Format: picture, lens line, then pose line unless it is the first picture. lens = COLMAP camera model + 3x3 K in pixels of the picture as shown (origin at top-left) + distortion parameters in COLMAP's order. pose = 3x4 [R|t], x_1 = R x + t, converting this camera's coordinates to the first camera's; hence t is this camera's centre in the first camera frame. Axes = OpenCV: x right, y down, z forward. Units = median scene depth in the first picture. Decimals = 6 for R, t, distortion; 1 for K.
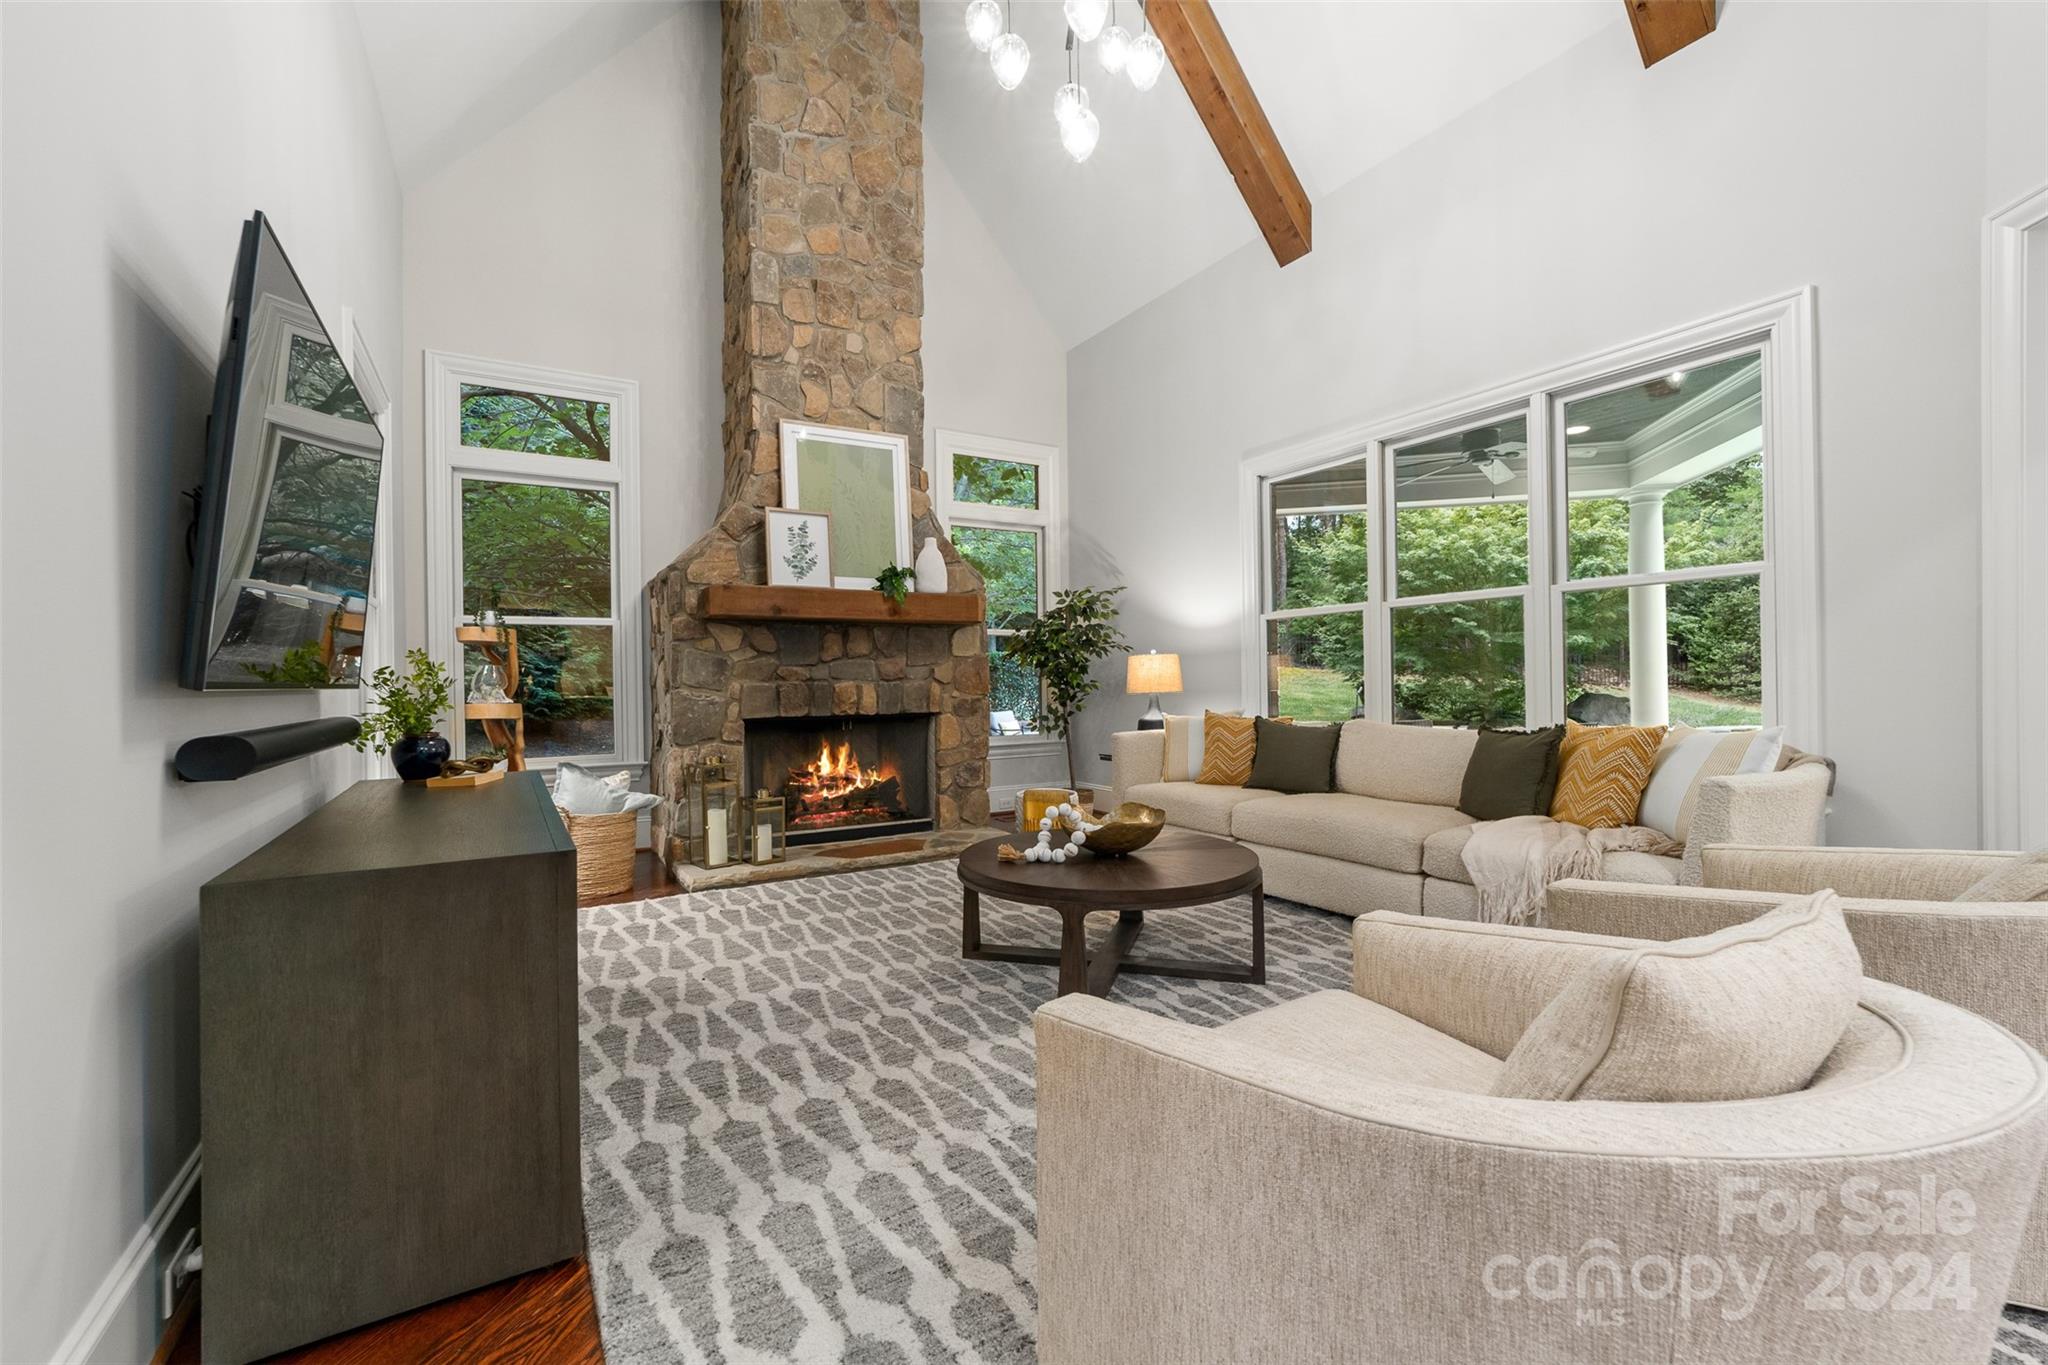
lens RADIAL K [[795.6, 0, 1024.9], [0, 795.6, 673.9], [0, 0, 1]] dist [-0.006622, 0.001808]
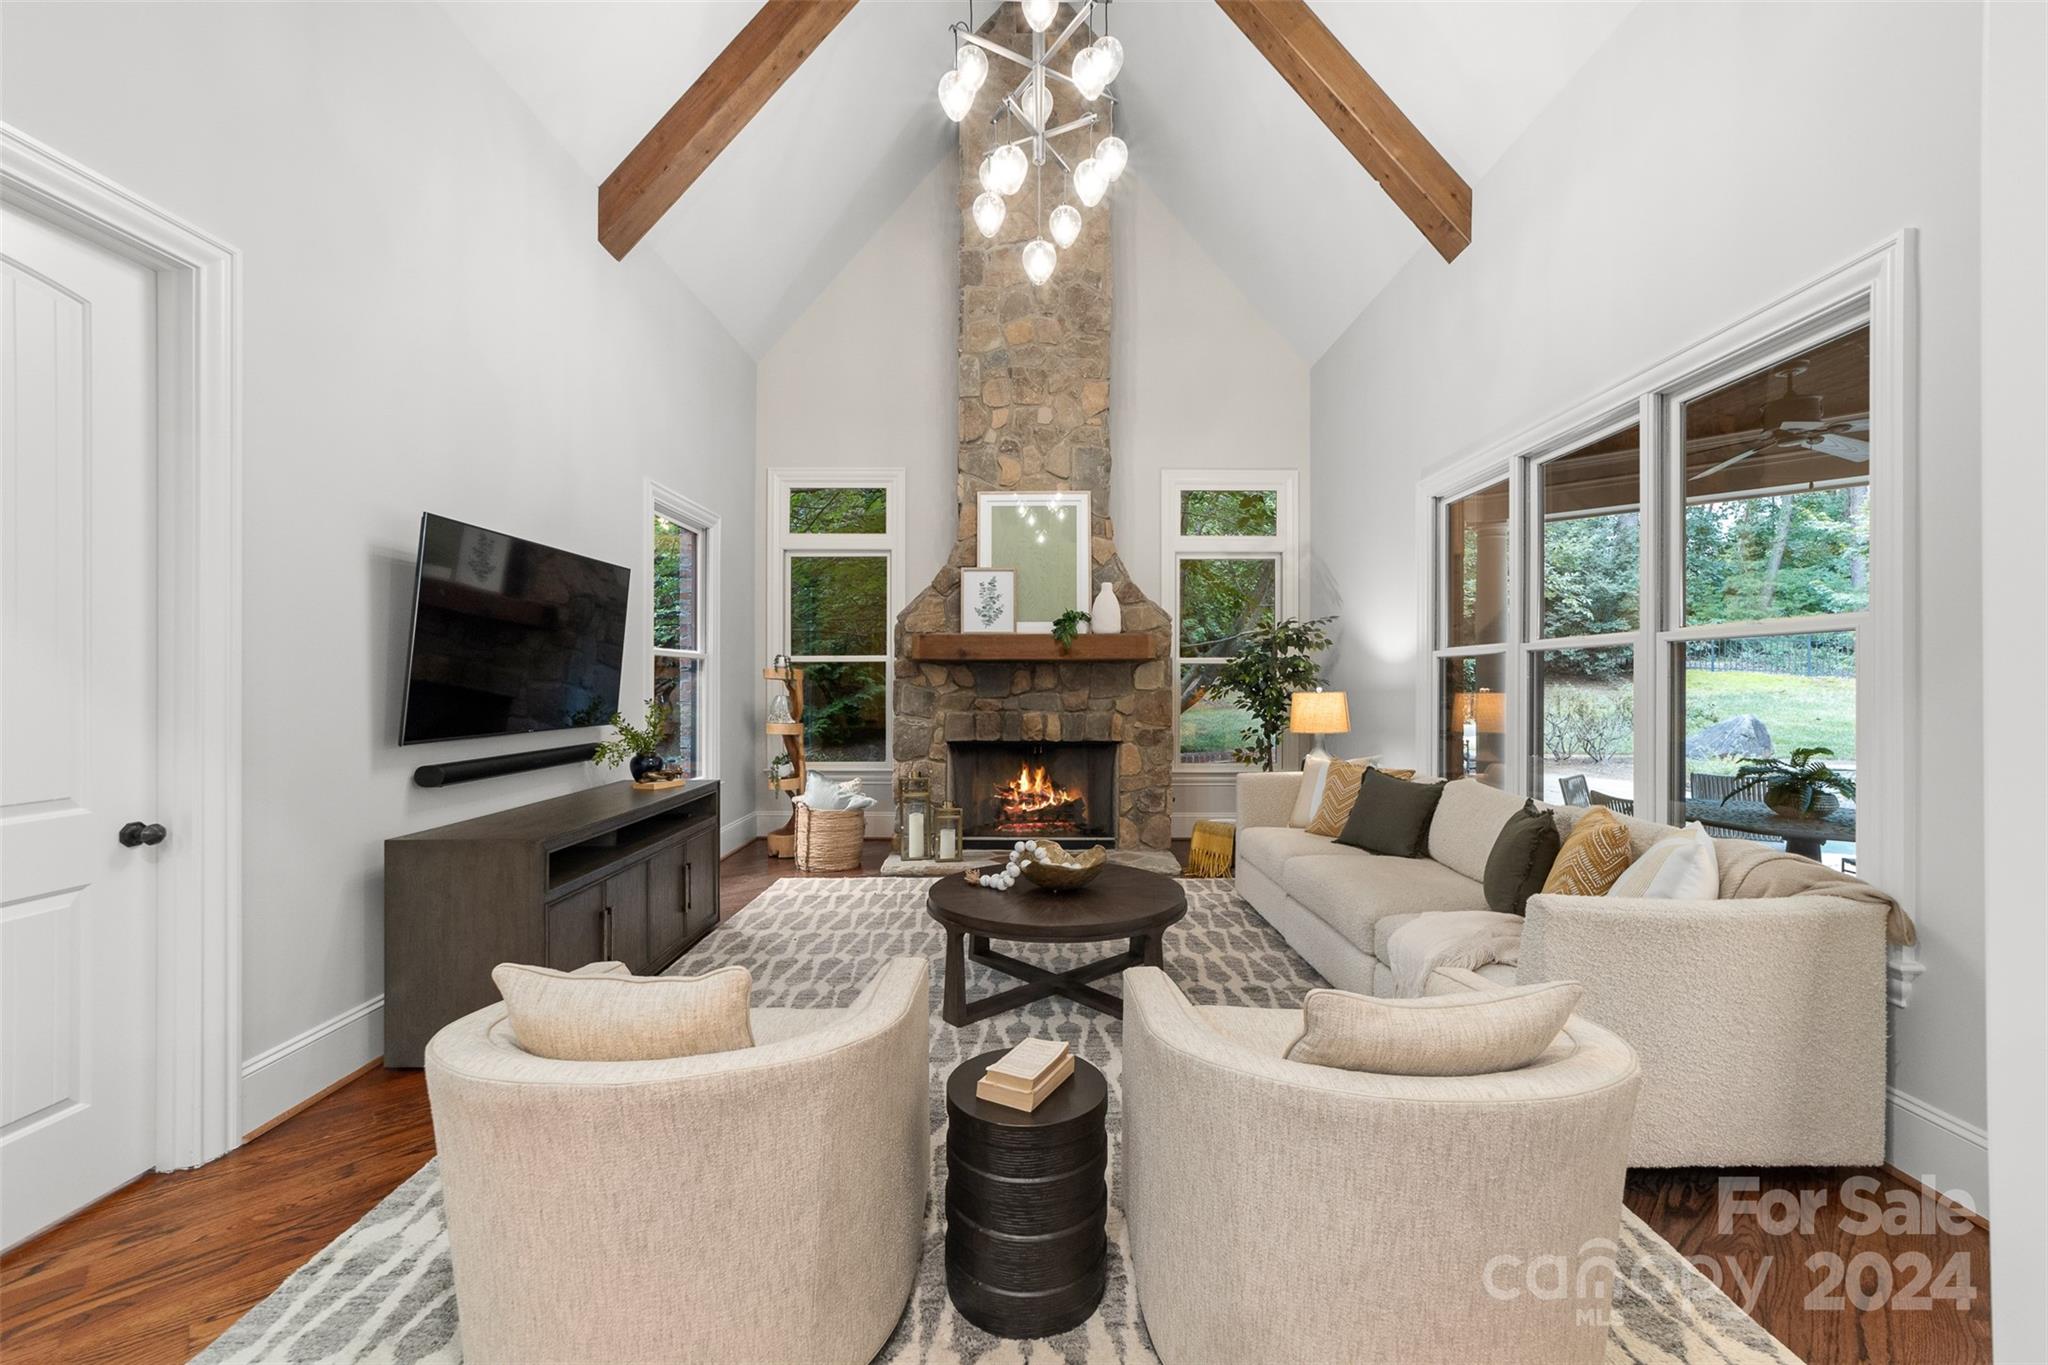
lens RADIAL K [[795.6, 0, 1038.5], [0, 795.6, 680.6], [0, 0, 1]] dist [-0.006622, 0.001808]
pose [[0.874618, 0.009984, -0.484710, 0.348118], [-0.008621, 0.999950, 0.005042, -0.042693], [0.484737, -0.000231, 0.874660, -0.004154]]
